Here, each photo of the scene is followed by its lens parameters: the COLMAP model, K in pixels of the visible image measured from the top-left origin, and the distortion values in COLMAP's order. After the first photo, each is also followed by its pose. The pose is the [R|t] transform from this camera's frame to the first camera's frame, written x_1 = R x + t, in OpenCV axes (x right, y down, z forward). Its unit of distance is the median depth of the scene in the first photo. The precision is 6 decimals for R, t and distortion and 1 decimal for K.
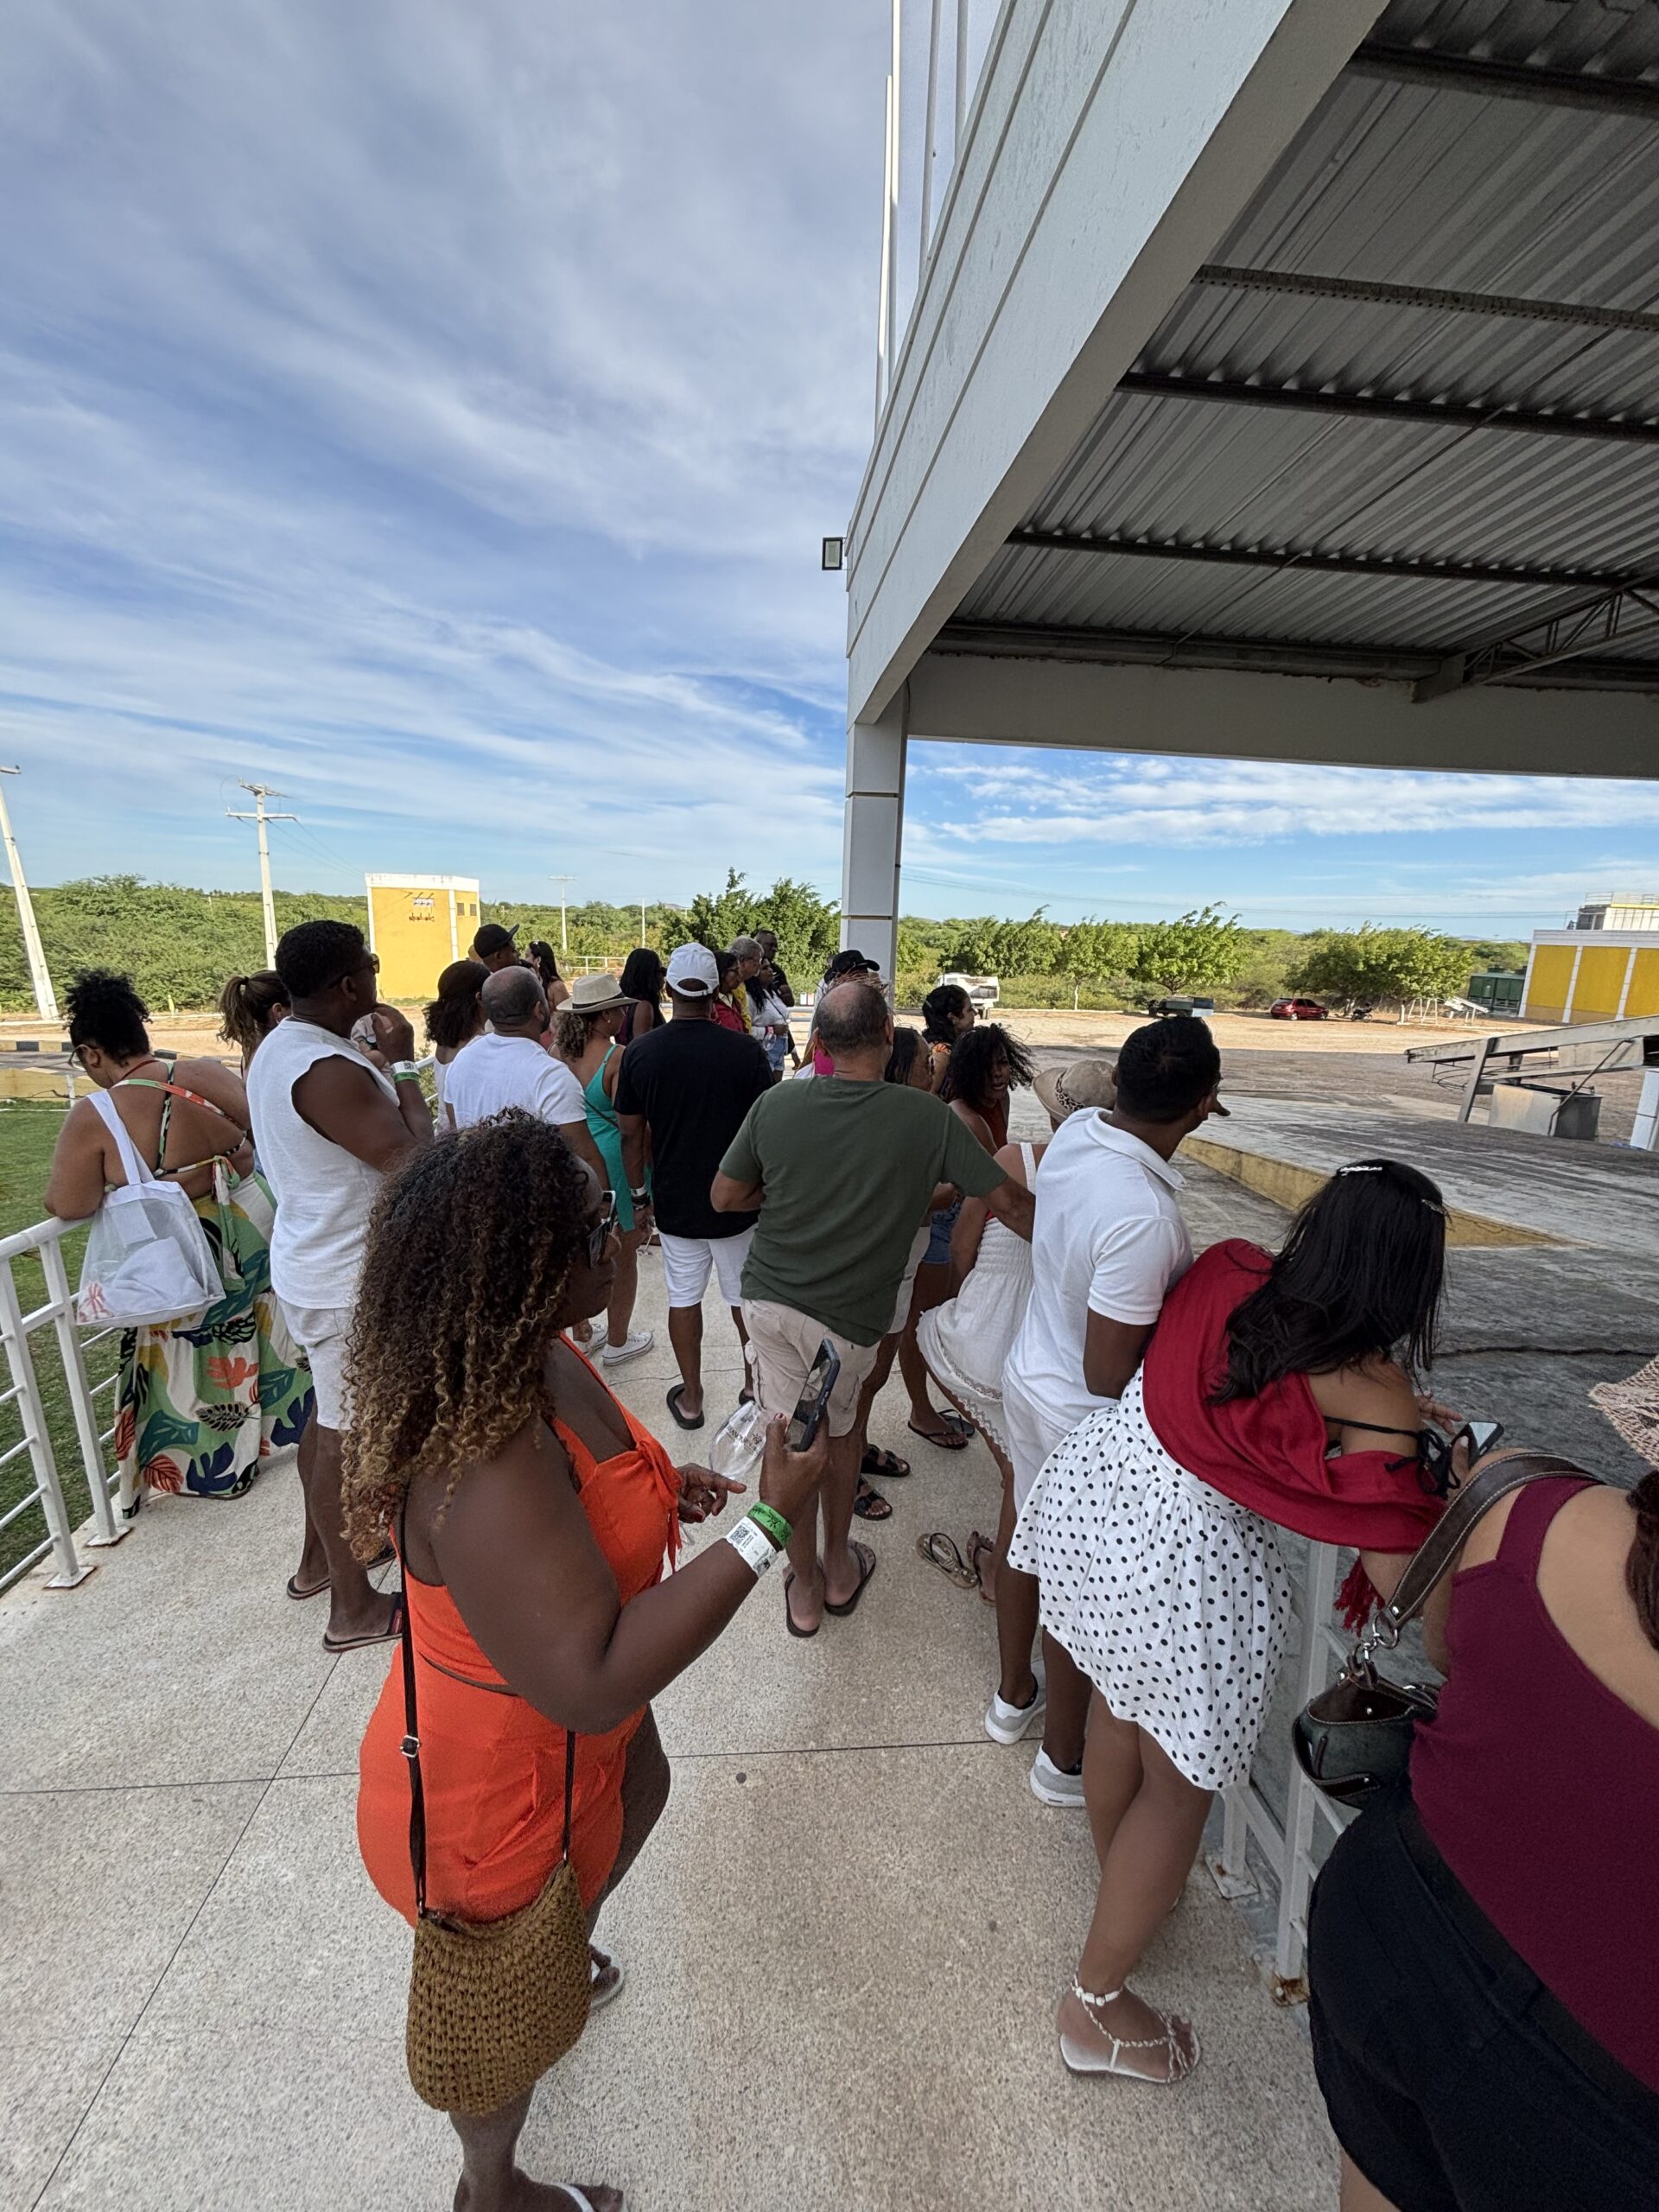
lens RADIAL K [[887.0, 0, 826.6], [0, 887.0, 1111.2], [0, 0, 1]] dist [-0.002757, -0.000671]
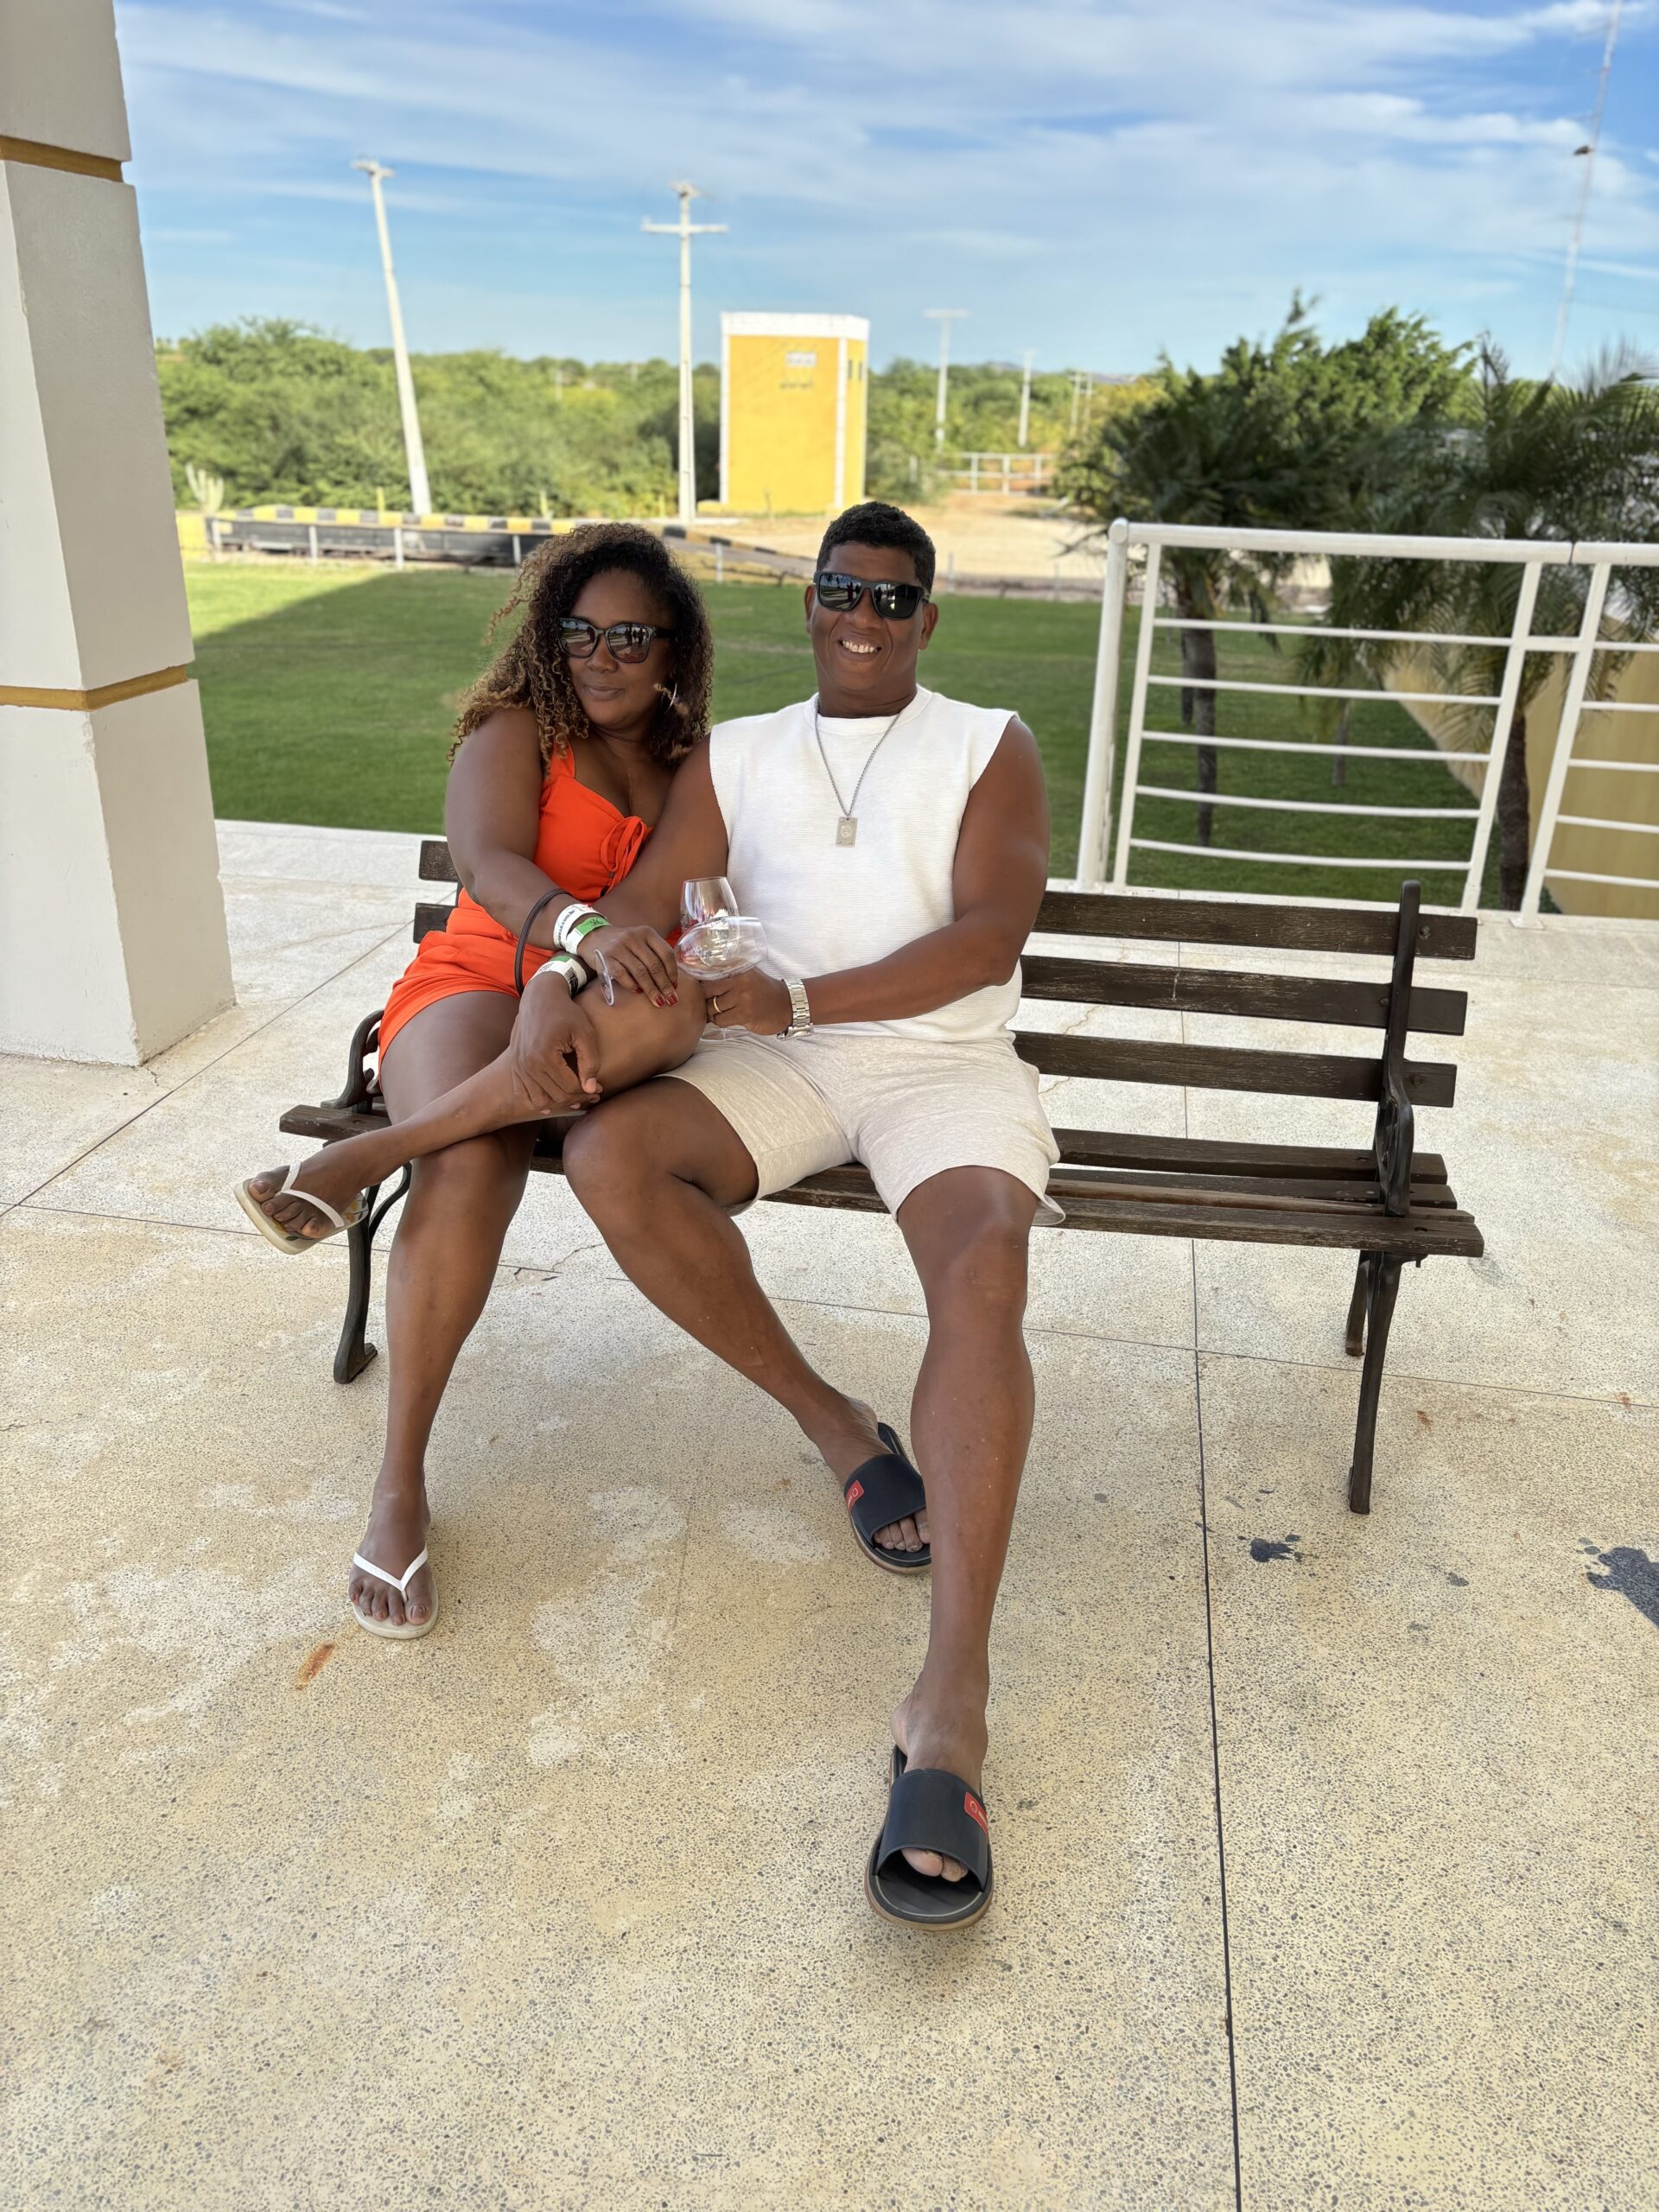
lens RADIAL K [[1707.2, 0, 826.8], [0, 1707.2, 1107.7], [0, 0, 1]] dist [0.045931, -0.027545]
pose [[0.961319, 0.094661, -0.258660, -0.371916], [-0.044773, 0.980303, 0.192360, 0.421161], [0.271774, -0.173339, 0.946622, -2.036576]]
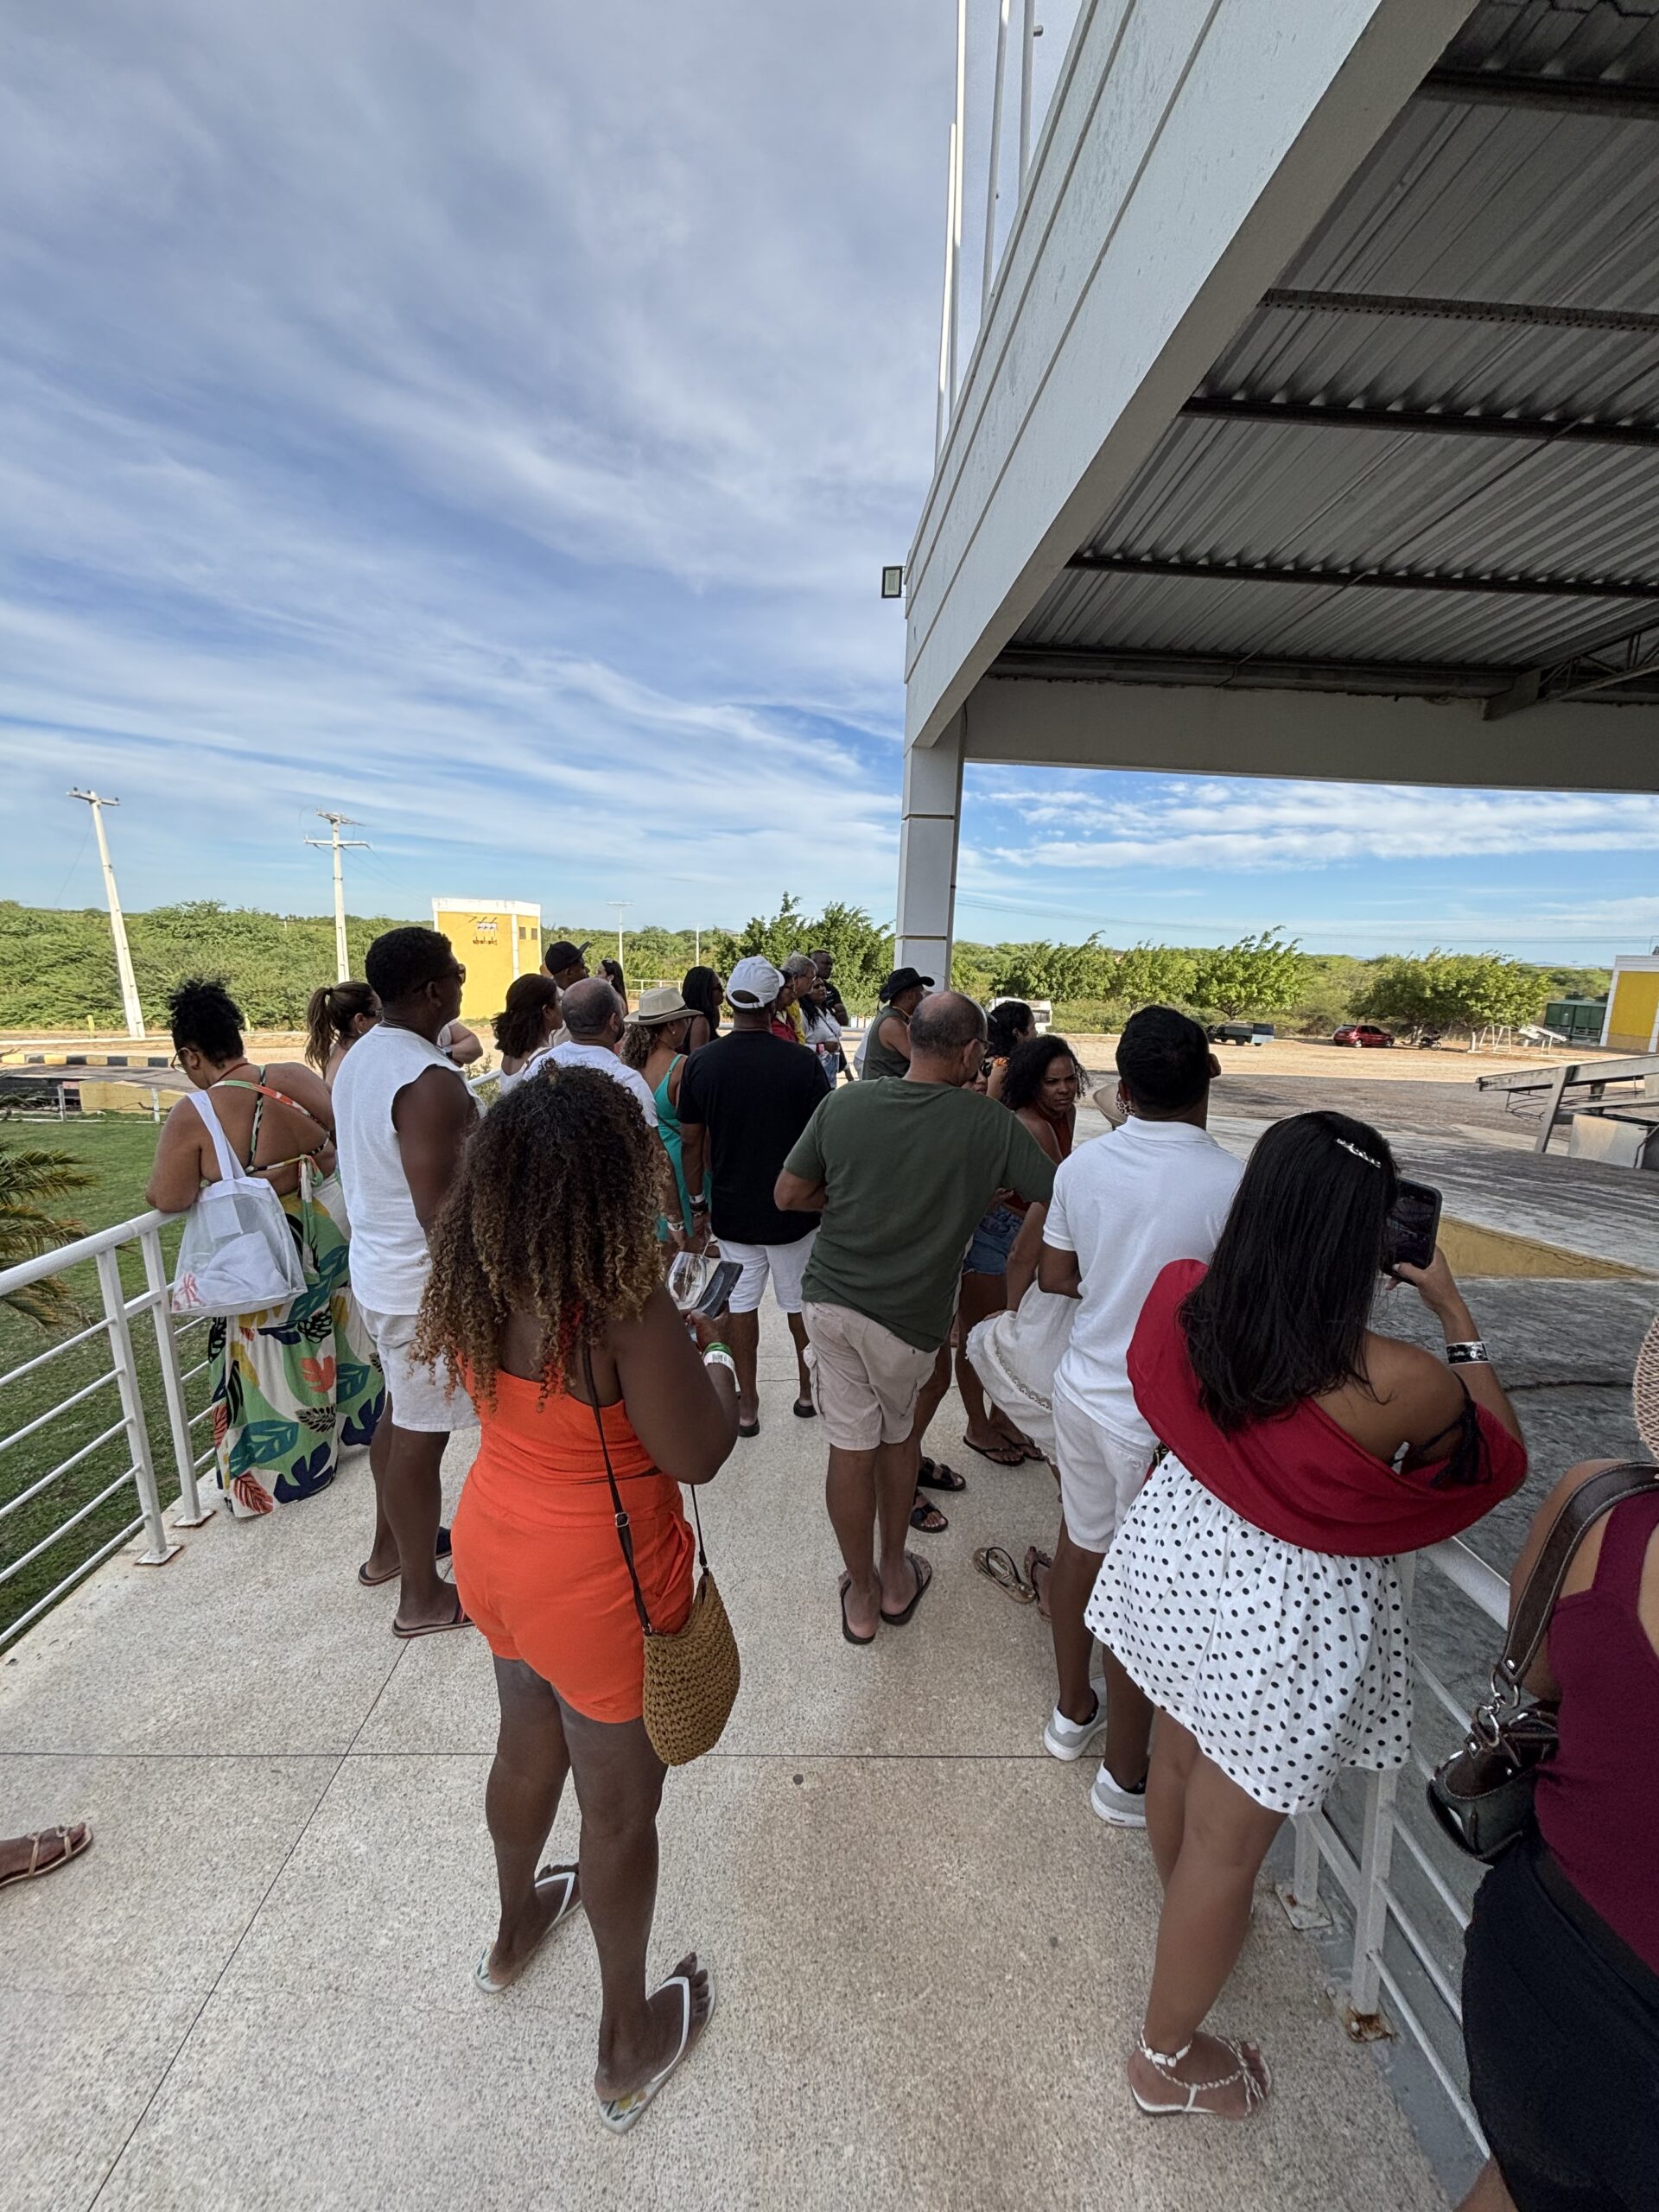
lens RADIAL K [[887.0, 0, 825.9], [0, 887.0, 1111.9], [0, 0, 1]] dist [-0.002757, -0.000671]
pose [[0.998377, 0.011813, -0.055706, -0.007812], [-0.013268, 0.999578, -0.025838, 0.010141], [0.055377, 0.026536, 0.998113, -0.007401]]
